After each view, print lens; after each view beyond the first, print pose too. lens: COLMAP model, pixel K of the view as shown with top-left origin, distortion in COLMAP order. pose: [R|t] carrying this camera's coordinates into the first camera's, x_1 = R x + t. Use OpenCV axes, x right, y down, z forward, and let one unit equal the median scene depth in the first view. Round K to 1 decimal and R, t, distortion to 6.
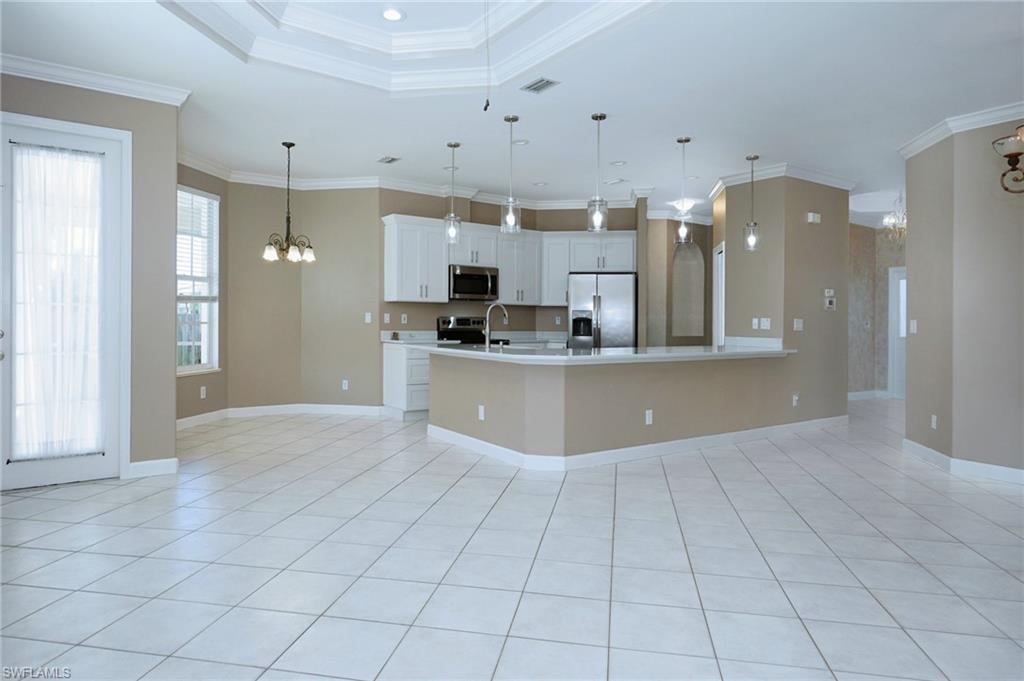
lens RADIAL K [[613.6, 0, 510.3], [0, 613.6, 312.9], [0, 0, 1]] dist [-0.001367, 0.000035]
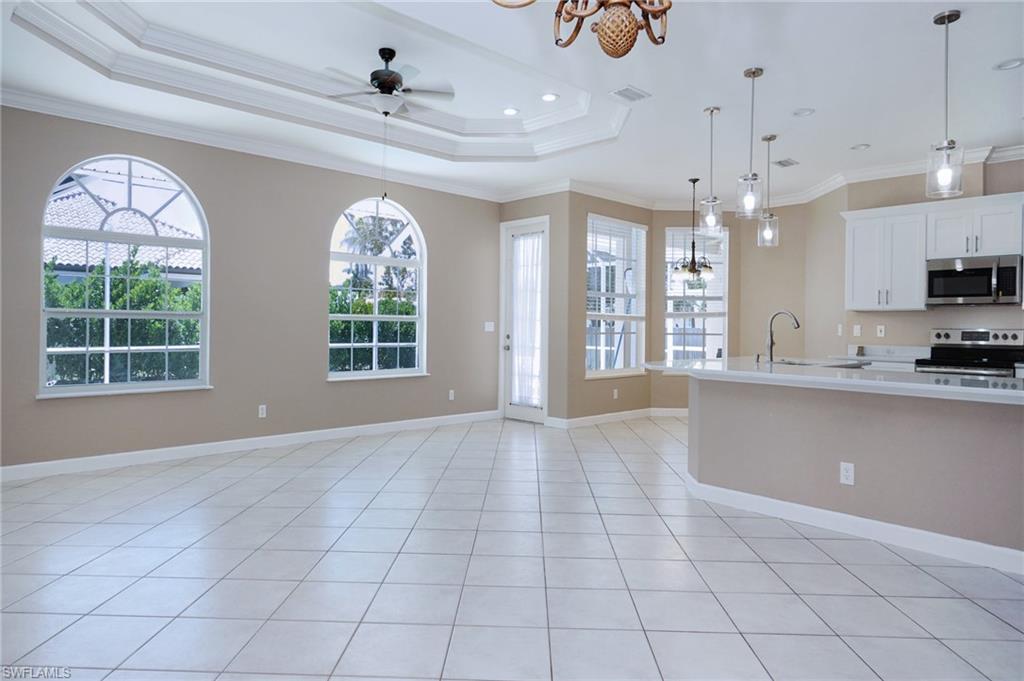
lens RADIAL K [[677.6, 0, 563.0], [0, 677.6, 319.3], [0, 0, 1]] dist [-0.002927, -0.001365]
pose [[0.165083, -0.021044, -0.986055, 0.665688], [0.001325, 0.999776, -0.021115, 0.012539], [0.986279, 0.002179, 0.165074, 0.420337]]
